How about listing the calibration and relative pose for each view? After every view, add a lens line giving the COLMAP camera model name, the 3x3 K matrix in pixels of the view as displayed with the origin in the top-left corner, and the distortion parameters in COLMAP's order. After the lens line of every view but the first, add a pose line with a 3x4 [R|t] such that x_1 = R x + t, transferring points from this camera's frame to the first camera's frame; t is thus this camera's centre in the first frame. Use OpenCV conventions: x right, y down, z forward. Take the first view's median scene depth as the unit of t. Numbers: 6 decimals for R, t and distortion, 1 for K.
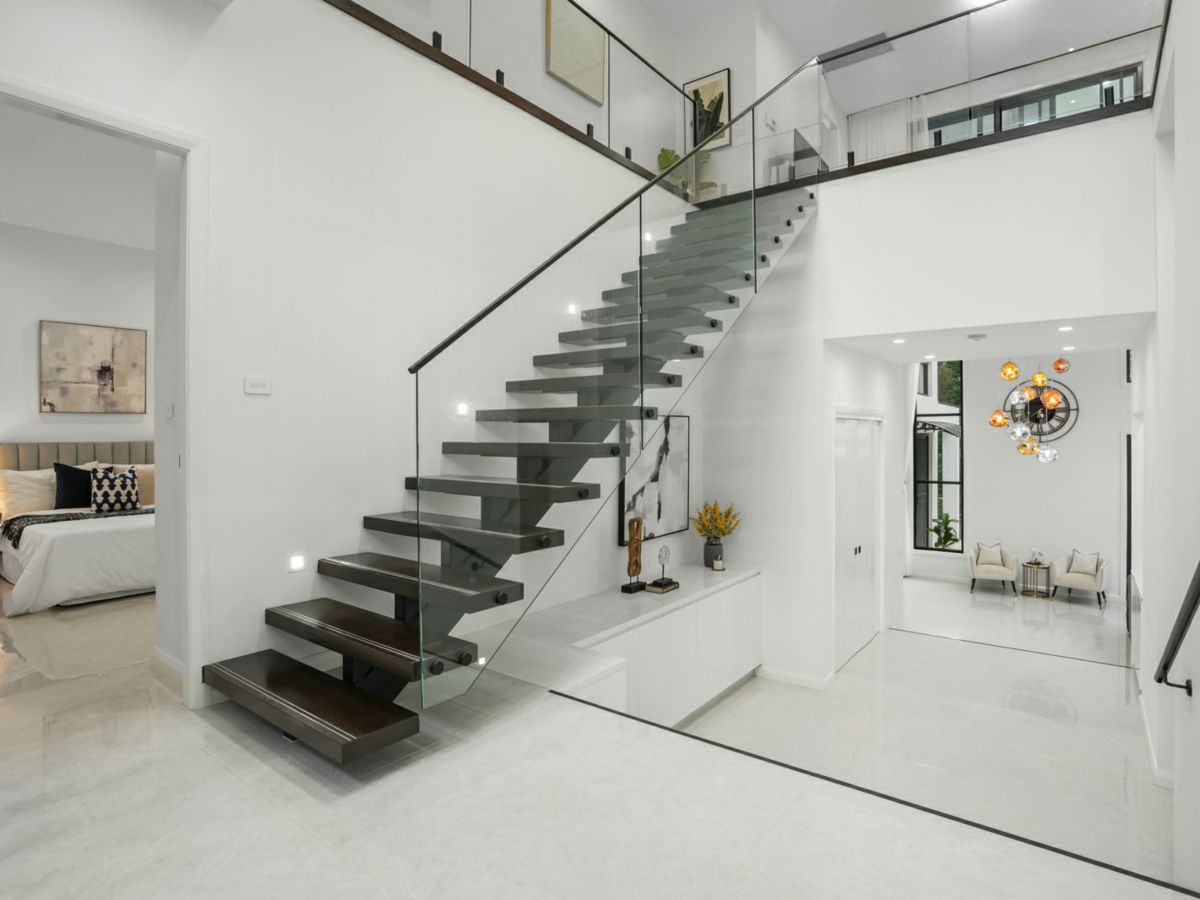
lens RADIAL K [[632.8, 0, 607.1], [0, 632.8, 447.0], [0, 0, 1]] dist [0.003899, 0.001524]
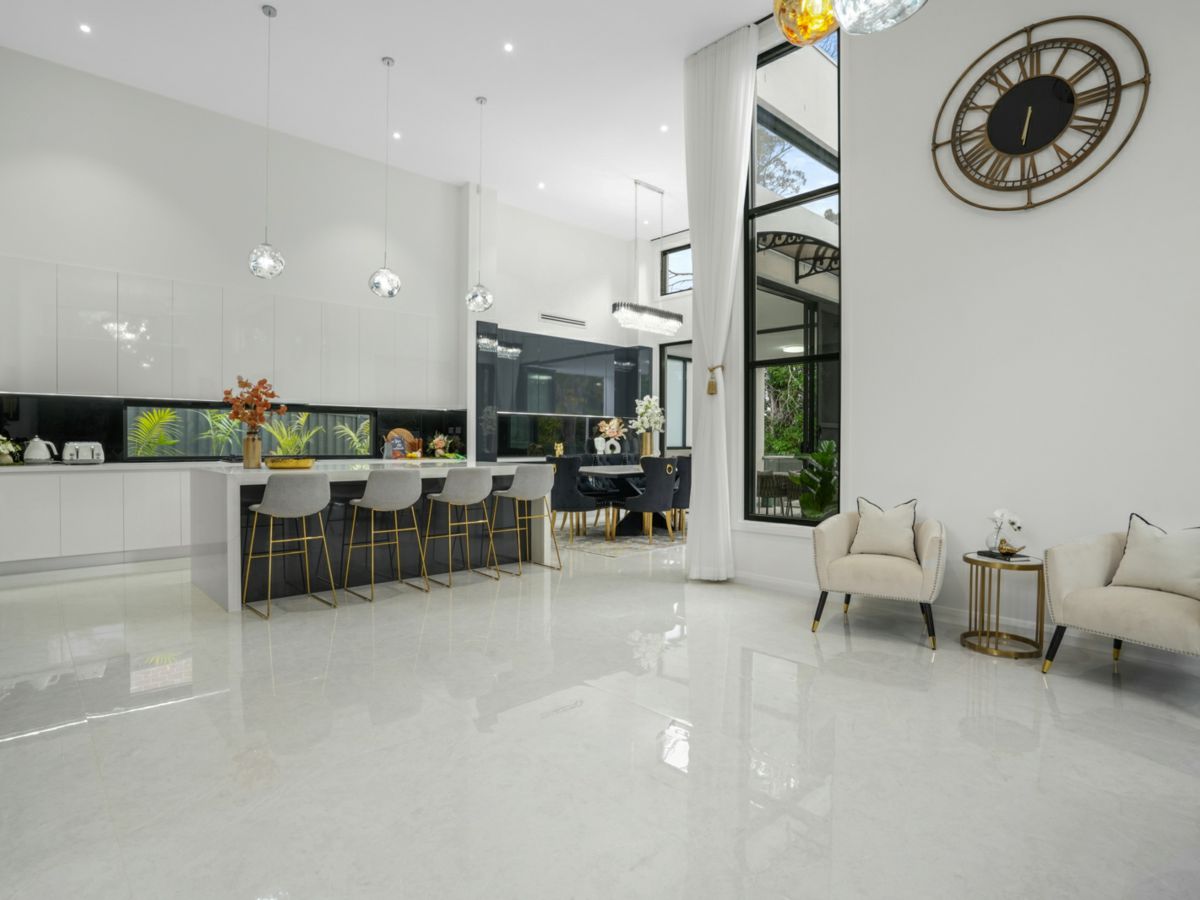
lens RADIAL K [[632.8, 0, 589.8], [0, 632.8, 446.2], [0, 0, 1]] dist [0.003899, 0.001524]
pose [[0.983024, 0.005530, -0.183392, 0.520905], [-0.007309, 0.999933, -0.009028, 0.130776], [0.183329, 0.010215, 0.982998, 0.627939]]
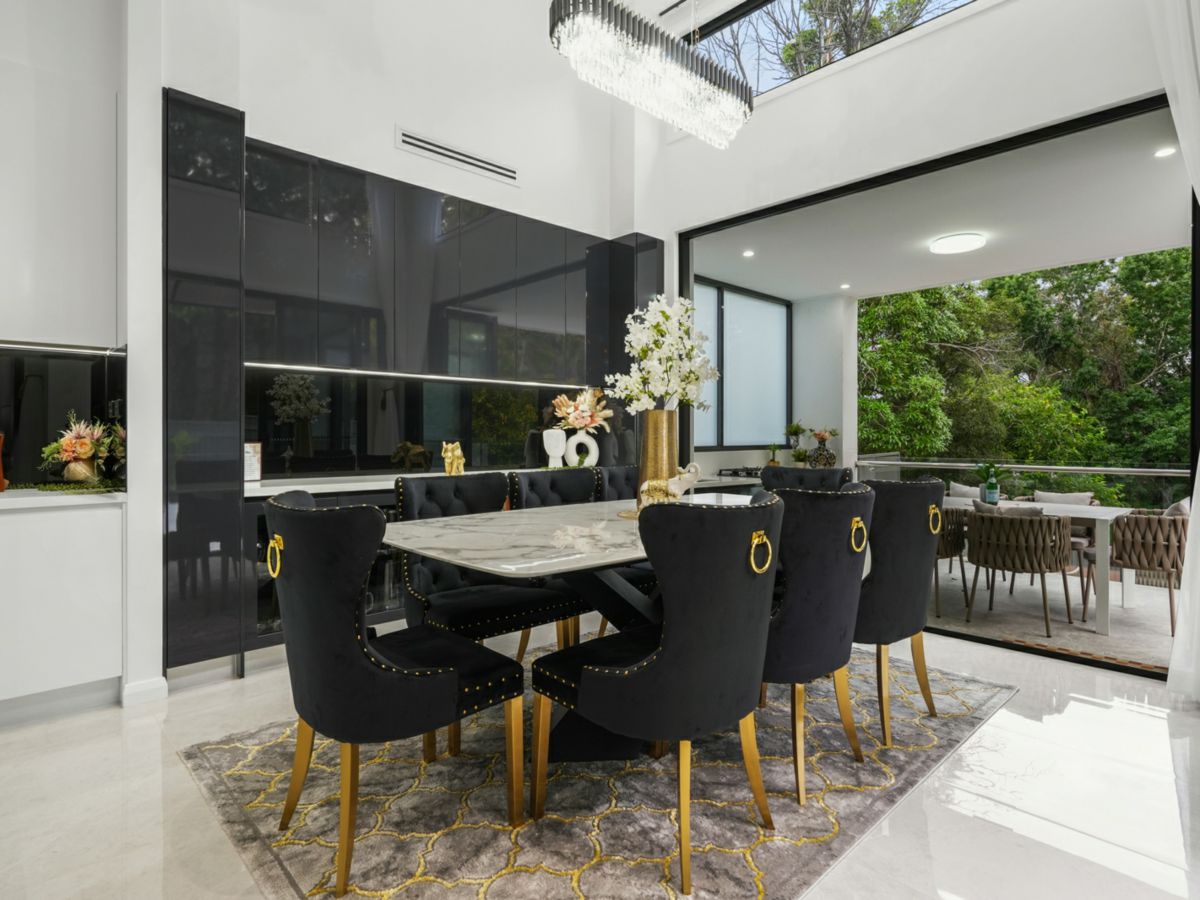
lens RADIAL K [[632.8, 0, 602.3], [0, 632.8, 444.3], [0, 0, 1]] dist [0.003899, 0.001524]
pose [[0.985860, -0.004474, -0.167513, 0.489312], [0.003002, 0.999955, -0.009043, 0.126514], [0.167546, 0.008412, 0.985828, 0.935160]]
